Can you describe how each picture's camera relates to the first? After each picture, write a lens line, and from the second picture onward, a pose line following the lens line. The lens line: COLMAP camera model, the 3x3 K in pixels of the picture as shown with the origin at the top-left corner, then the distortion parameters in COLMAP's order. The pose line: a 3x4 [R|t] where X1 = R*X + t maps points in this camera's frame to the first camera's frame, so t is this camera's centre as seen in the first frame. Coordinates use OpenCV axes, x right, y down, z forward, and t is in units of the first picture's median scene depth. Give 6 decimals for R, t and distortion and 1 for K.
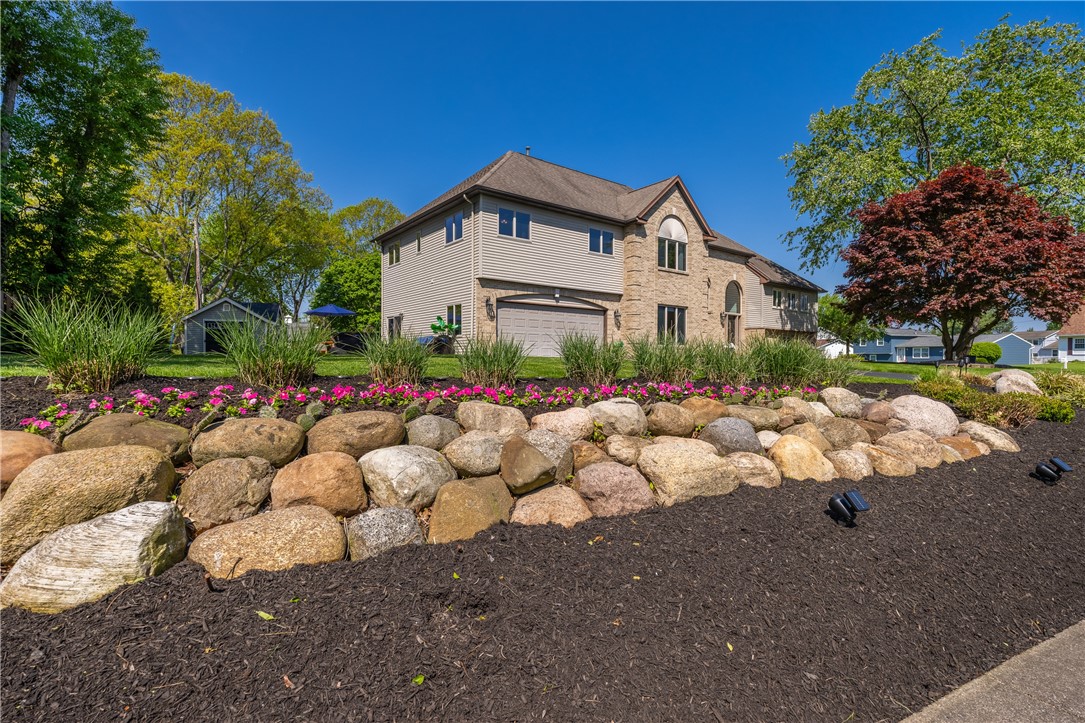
lens RADIAL K [[493.7, 0, 538.1], [0, 493.7, 363.4], [0, 0, 1]] dist [0.002548, -0.005032]
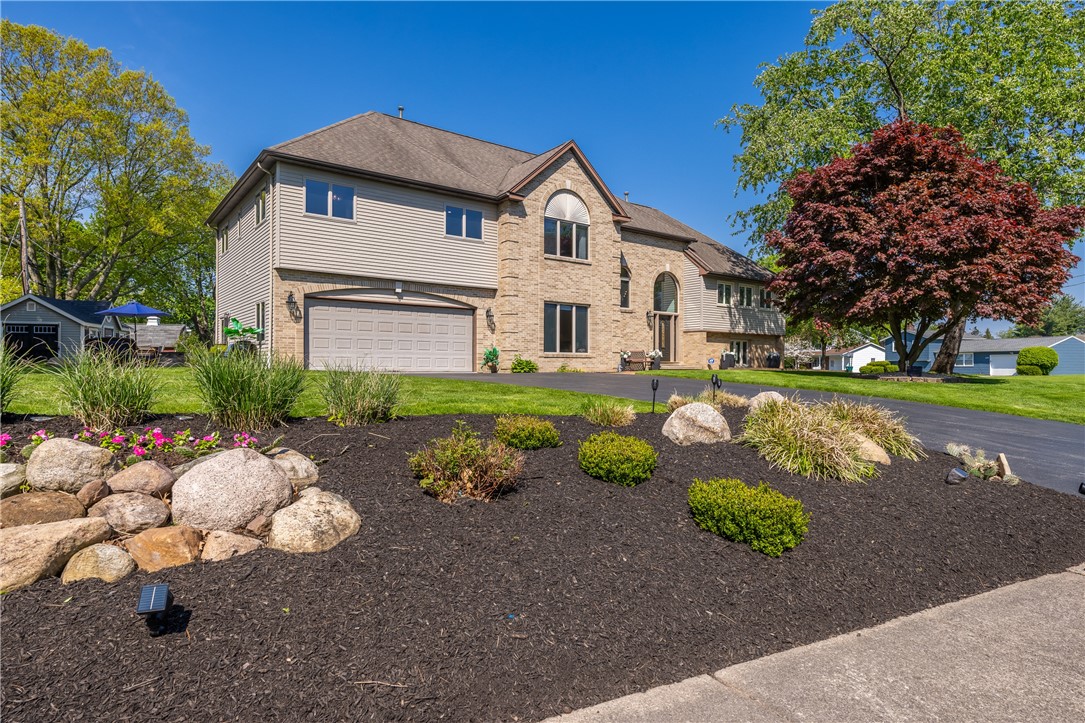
lens RADIAL K [[581.7, 0, 544.4], [0, 581.7, 365.7], [0, 0, 1]] dist [0.000426, -0.002707]
pose [[0.999907, 0.000086, -0.013604, 0.277659], [-0.000216, 0.999954, -0.009548, -0.007622], [0.013602, 0.009550, 0.999862, 0.069667]]
